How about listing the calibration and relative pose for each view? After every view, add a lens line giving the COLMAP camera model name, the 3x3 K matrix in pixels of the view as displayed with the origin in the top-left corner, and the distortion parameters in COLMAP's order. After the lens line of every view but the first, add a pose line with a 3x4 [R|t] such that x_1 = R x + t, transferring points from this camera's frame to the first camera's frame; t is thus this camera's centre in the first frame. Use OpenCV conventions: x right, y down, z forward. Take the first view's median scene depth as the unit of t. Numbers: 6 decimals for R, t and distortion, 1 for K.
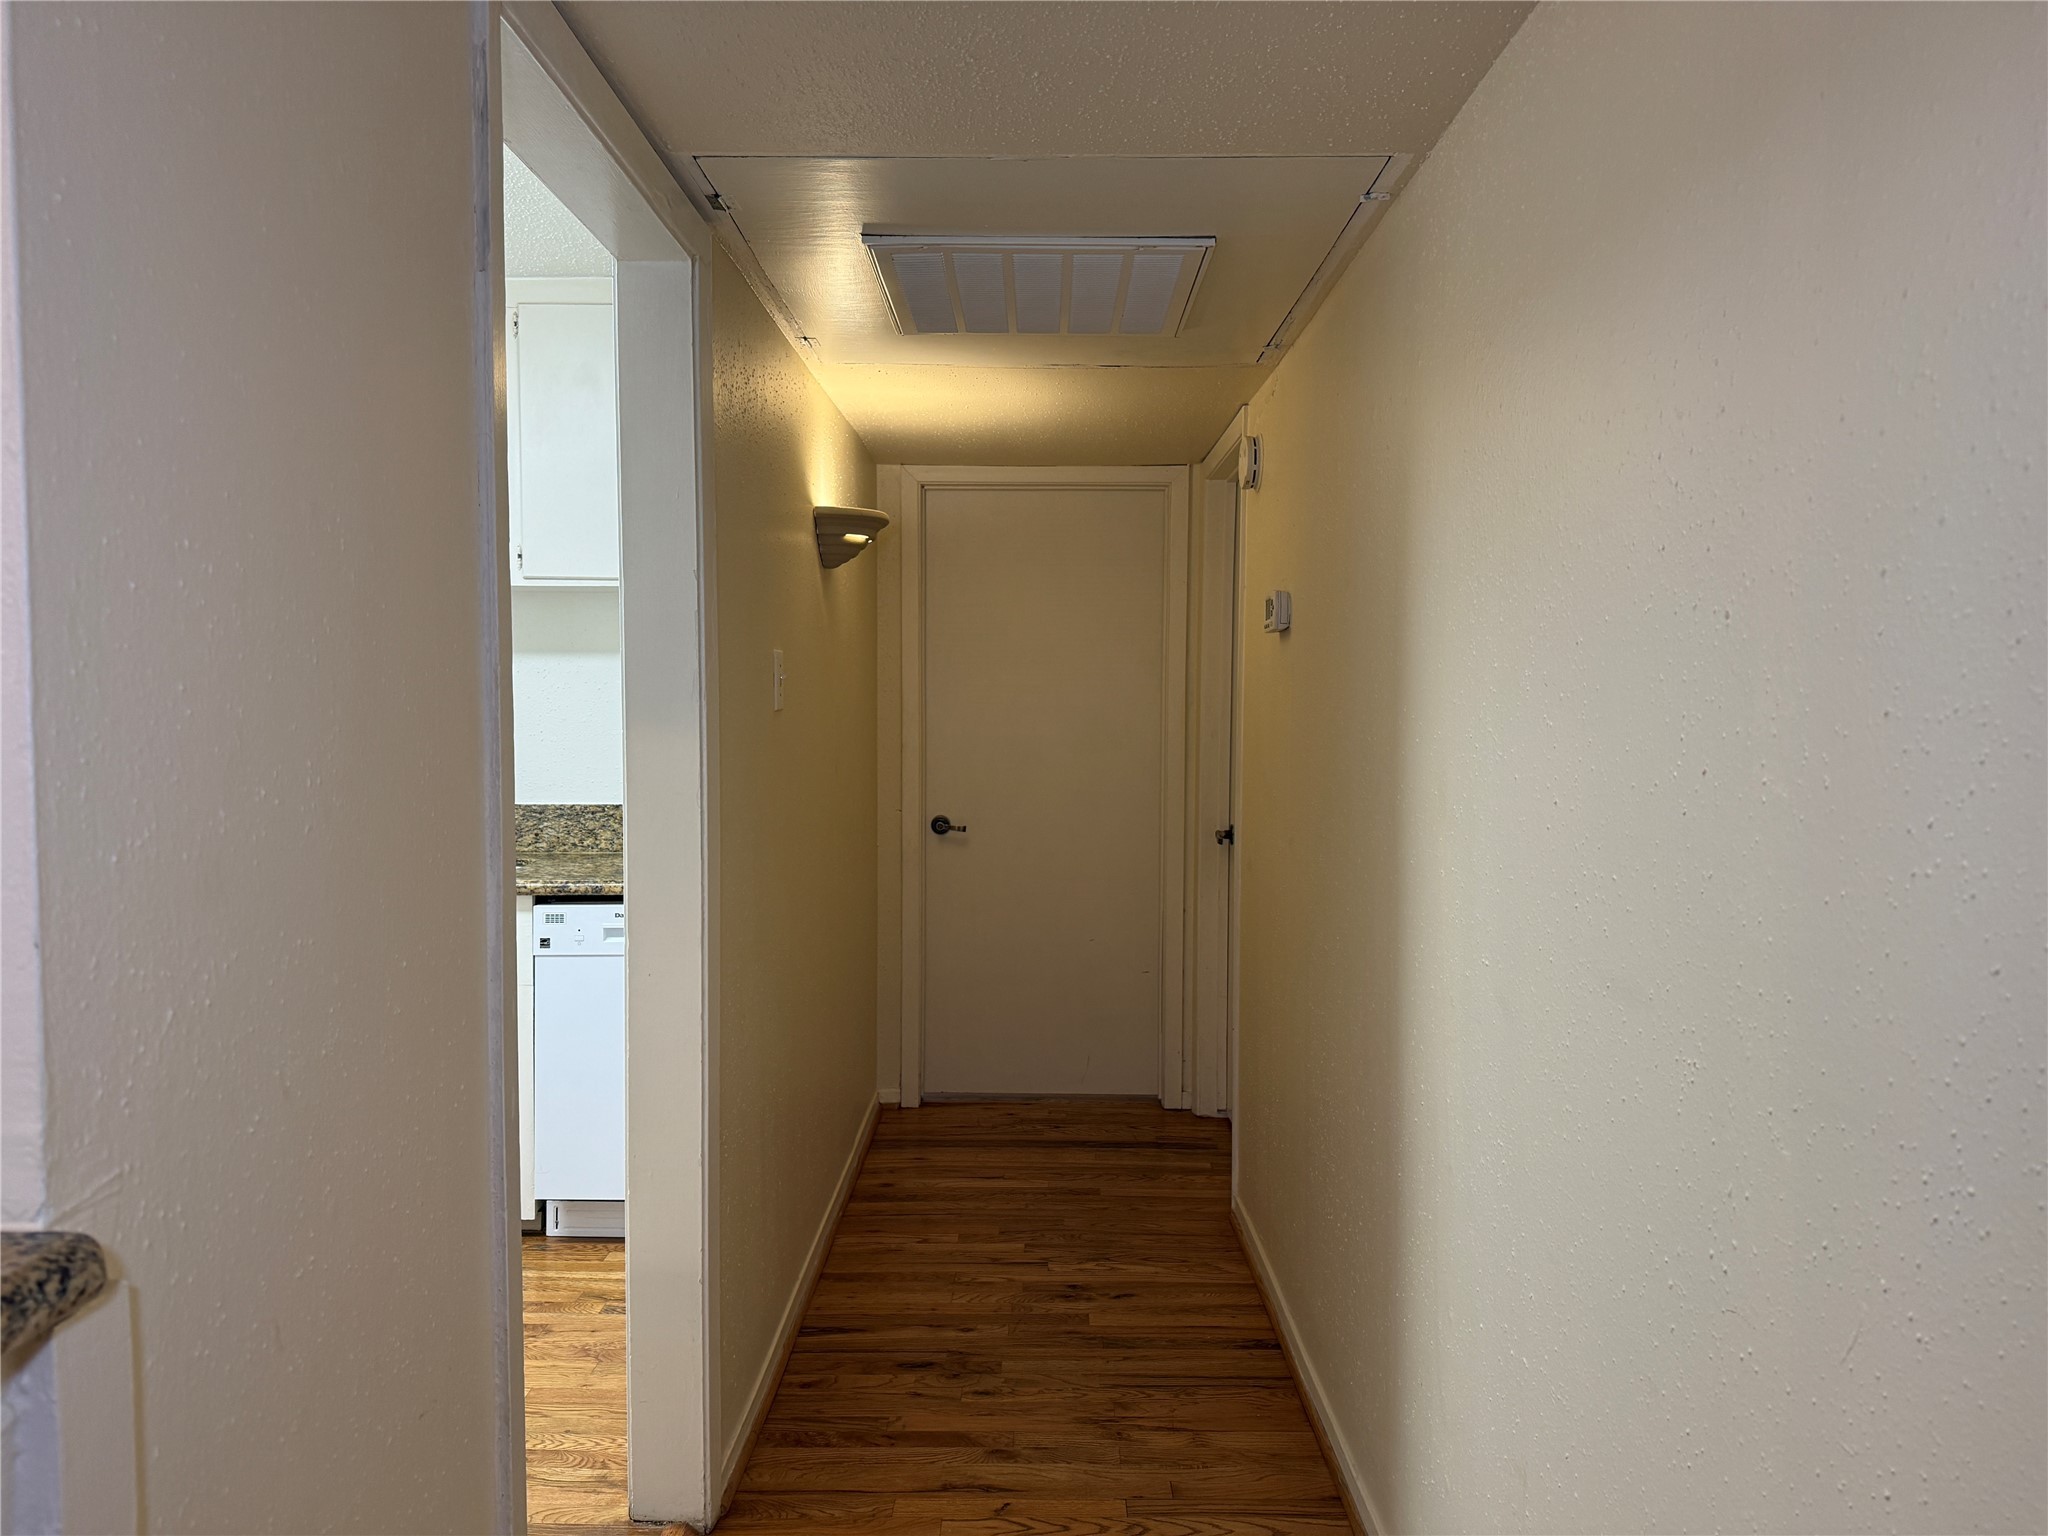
lens RADIAL K [[1421.4, 0, 1016.2], [0, 1421.4, 772.8], [0, 0, 1]] dist [0.166570, -0.344216]
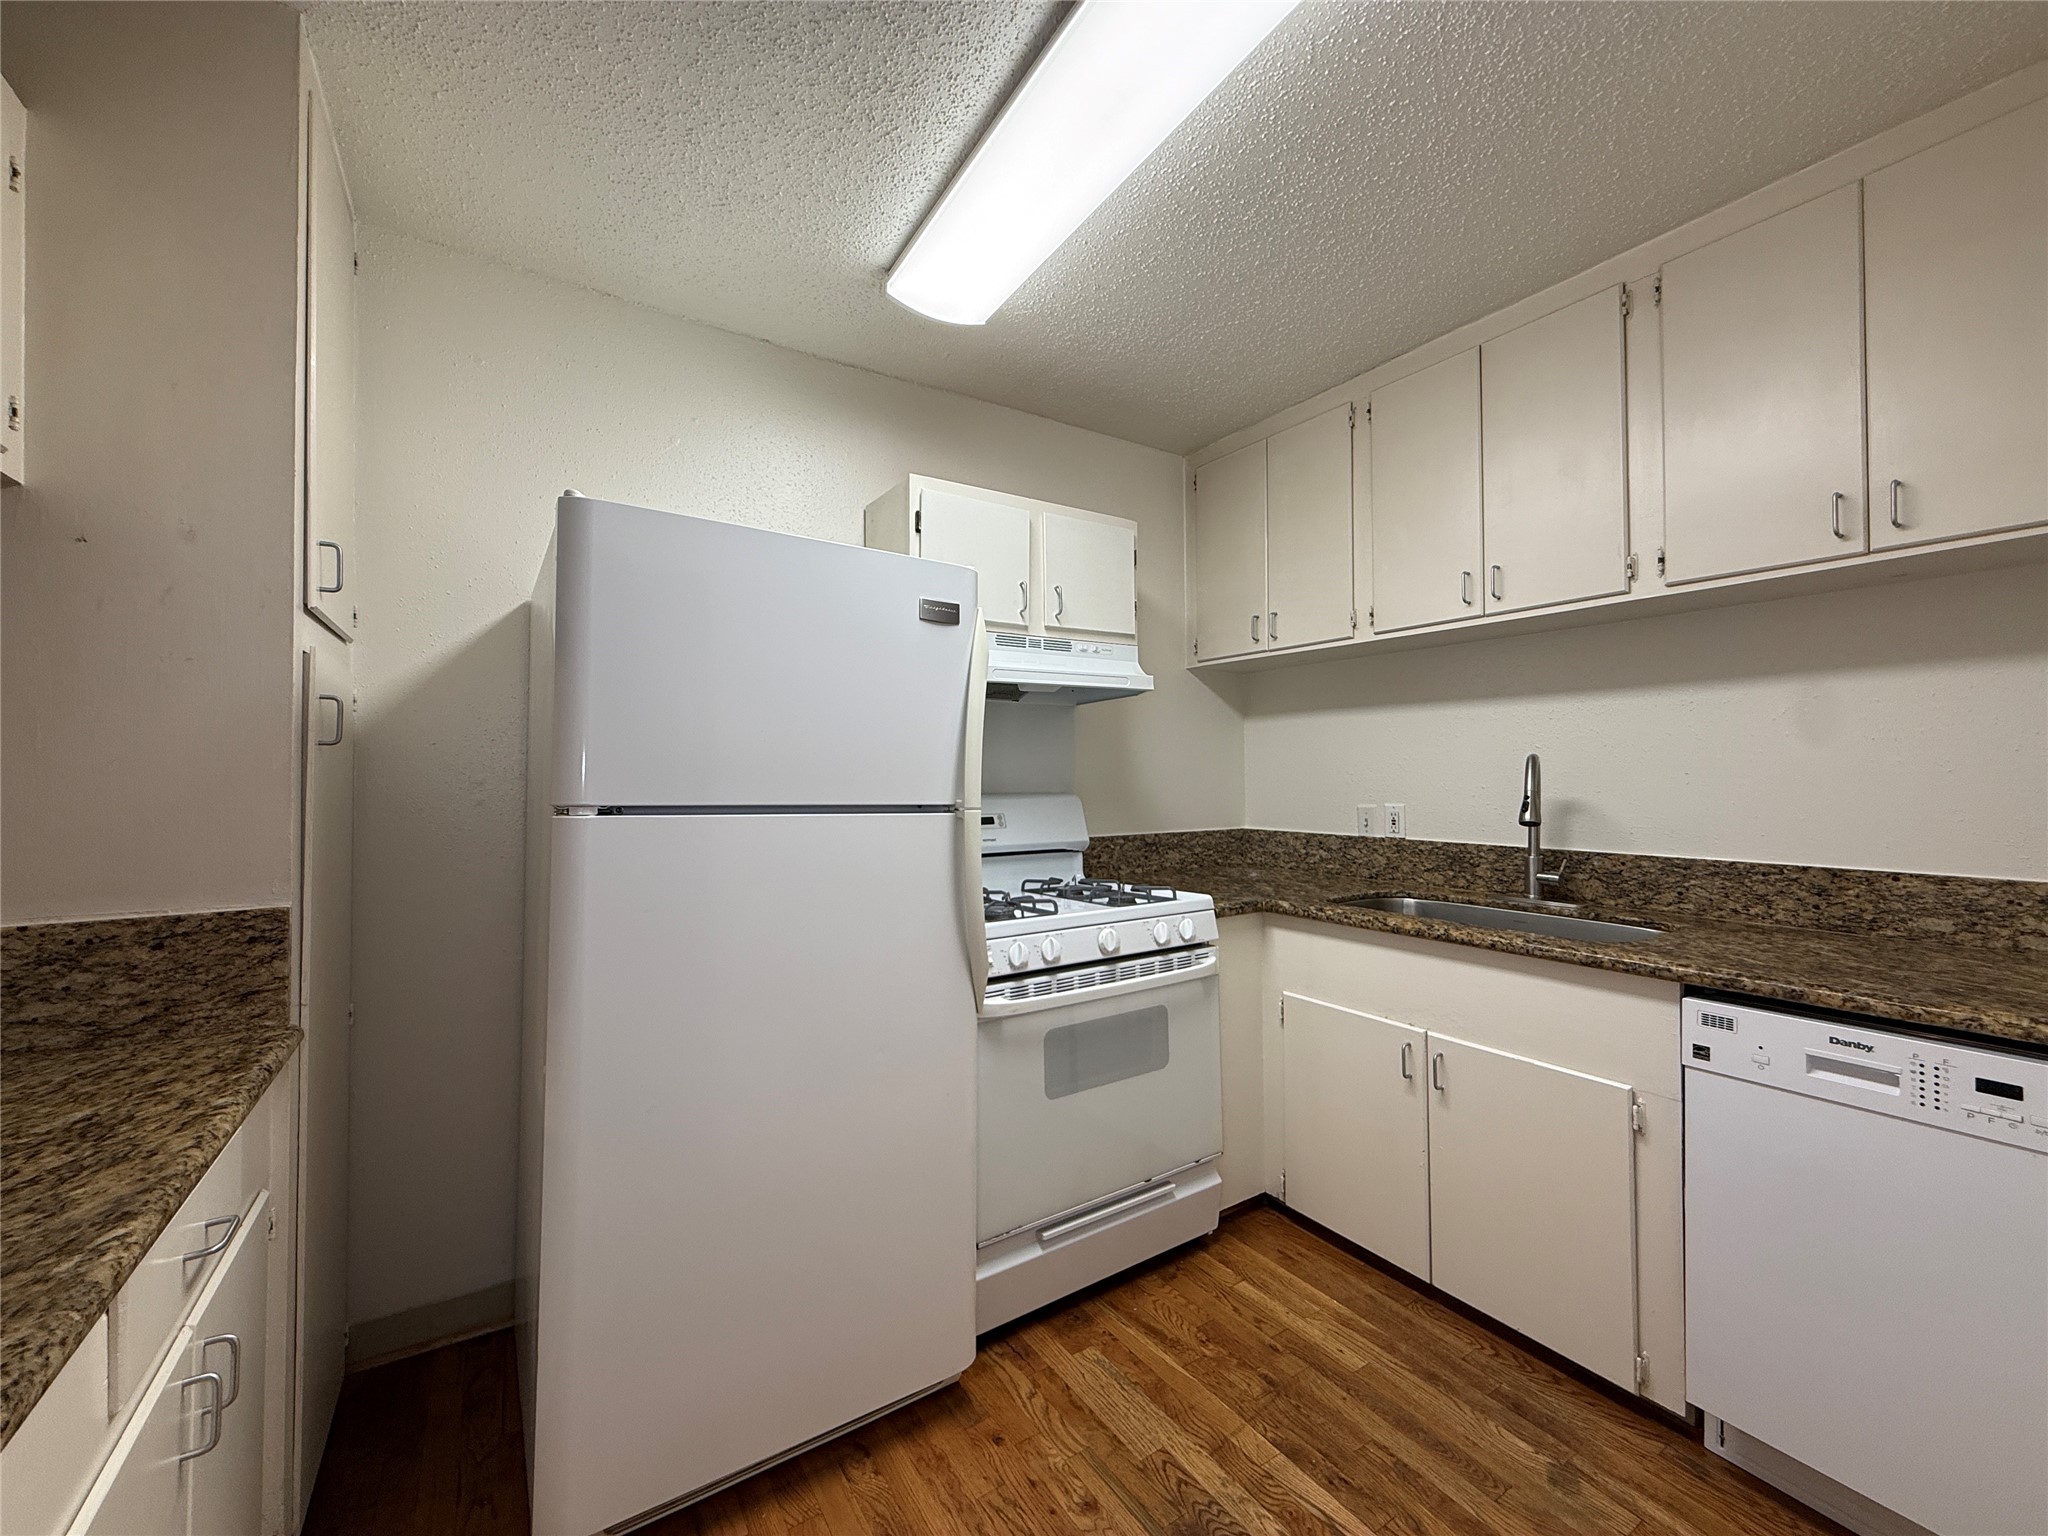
lens RADIAL K [[816.2, 0, 1015.5], [0, 816.2, 764.8], [0, 0, 1]] dist [0.000325, -0.000229]
pose [[0.550590, -0.014622, -0.834648, -0.146986], [-0.037892, 0.998378, -0.042487, 0.002268], [0.833916, 0.055019, 0.549143, 0.408937]]
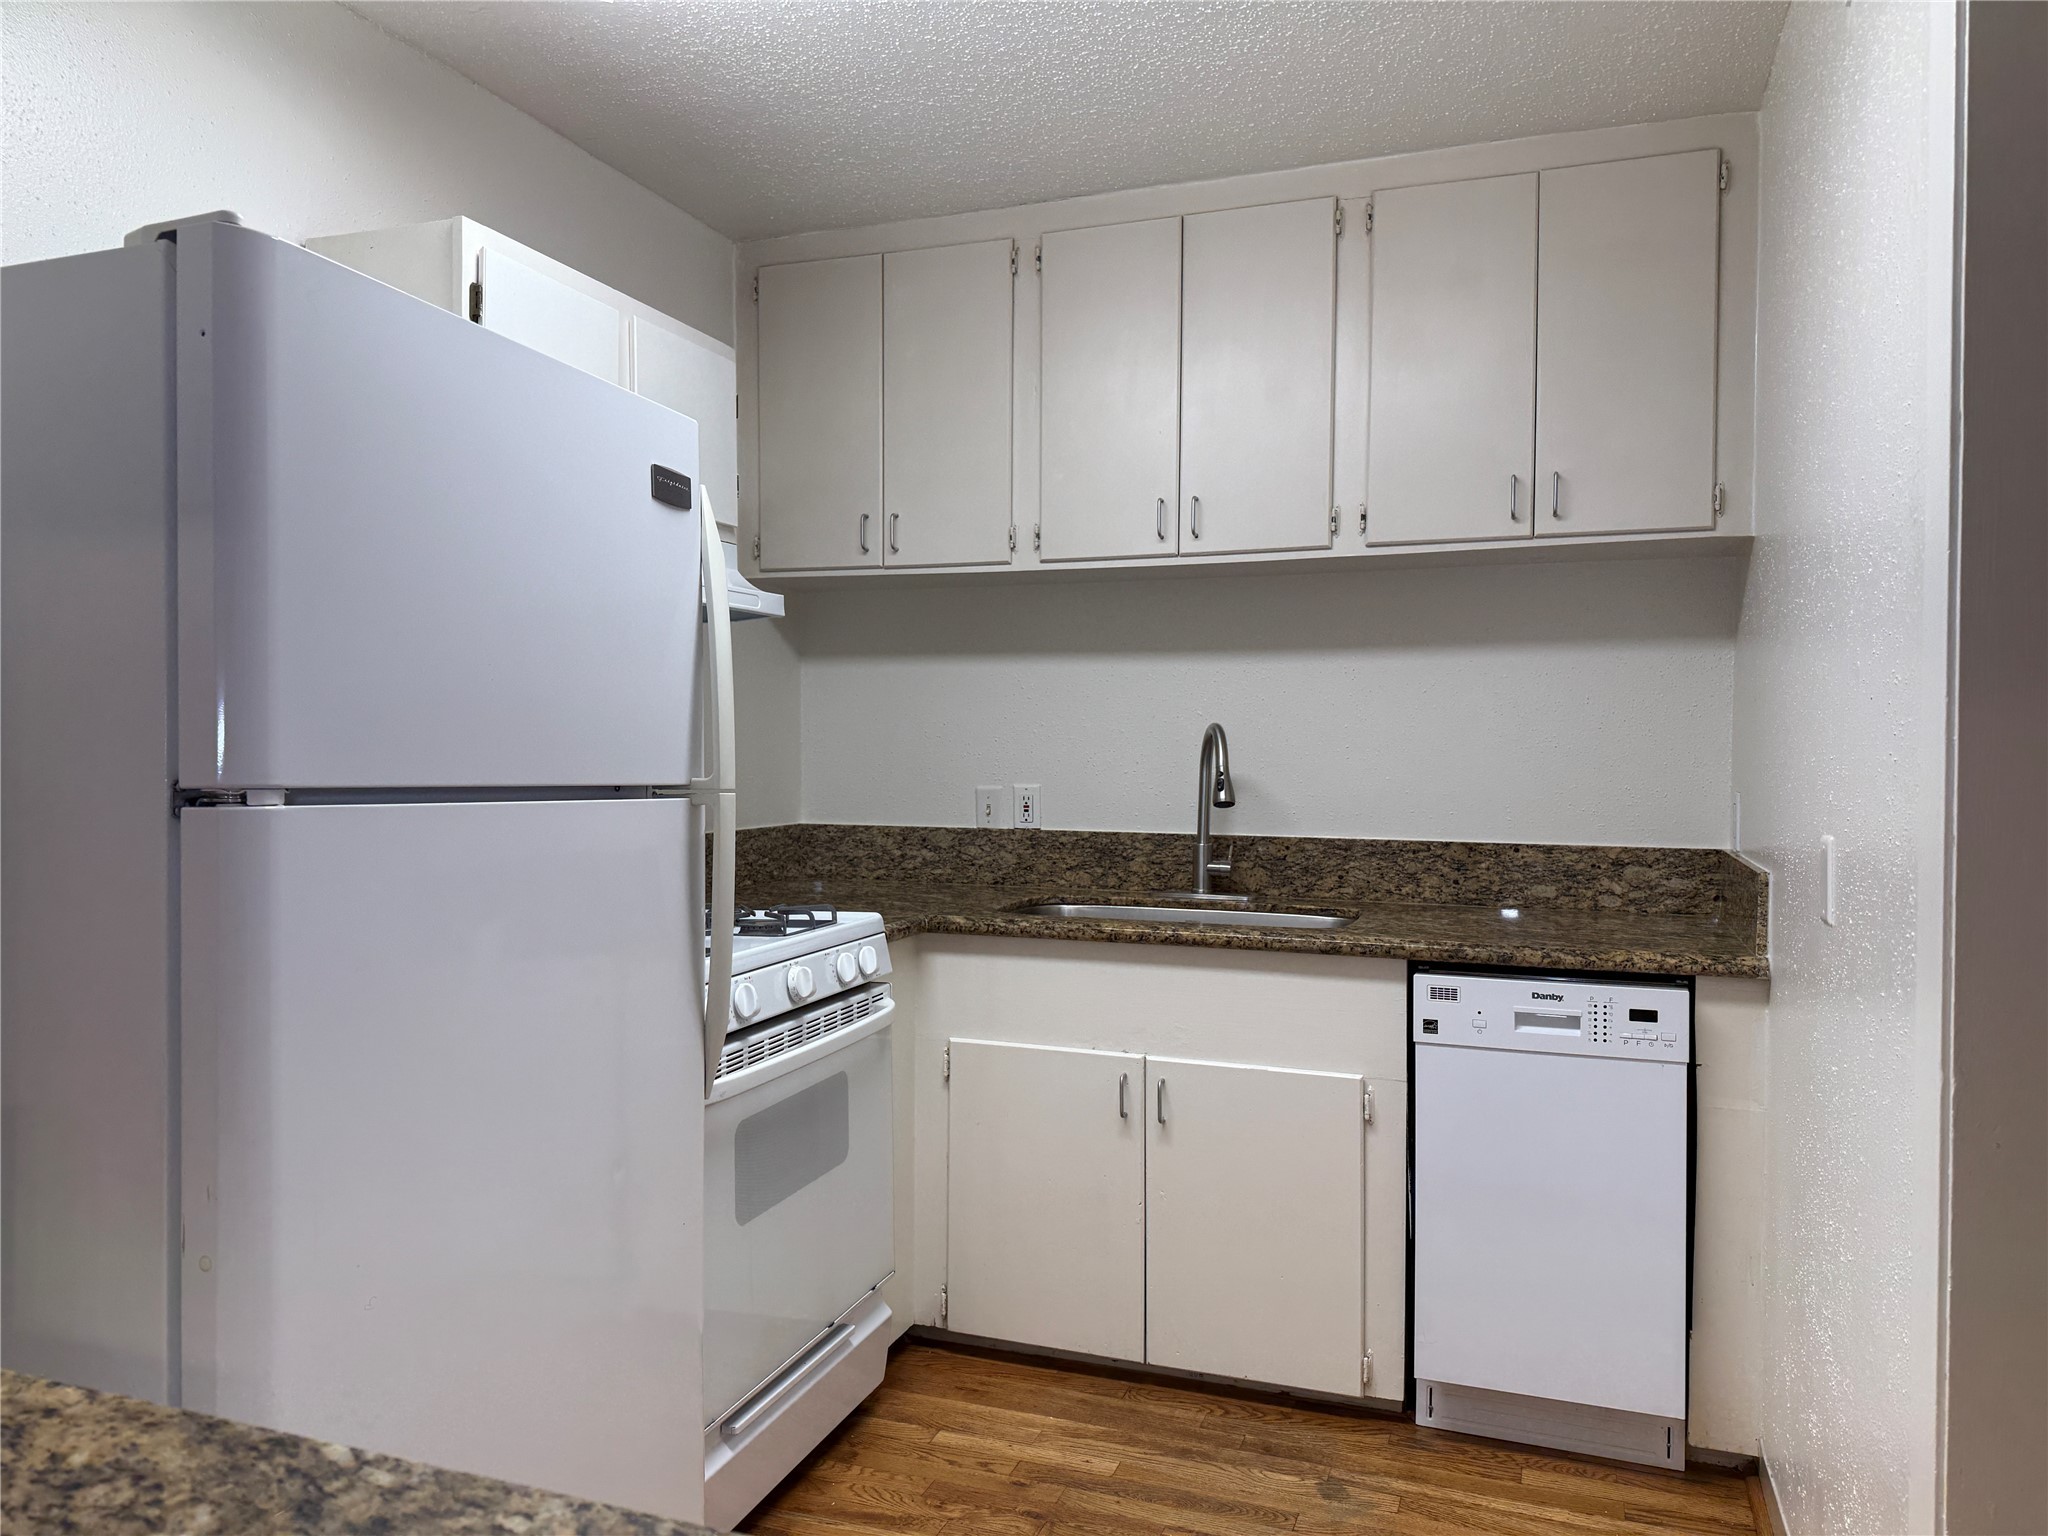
lens RADIAL K [[1421.4, 0, 1016.2], [0, 1421.4, 772.8], [0, 0, 1]] dist [0.166570, -0.344216]
pose [[0.943268, 0.010109, -0.331878, -0.245077], [-0.021387, 0.999311, -0.030345, 0.013718], [0.331342, 0.035721, 0.942834, 0.202400]]
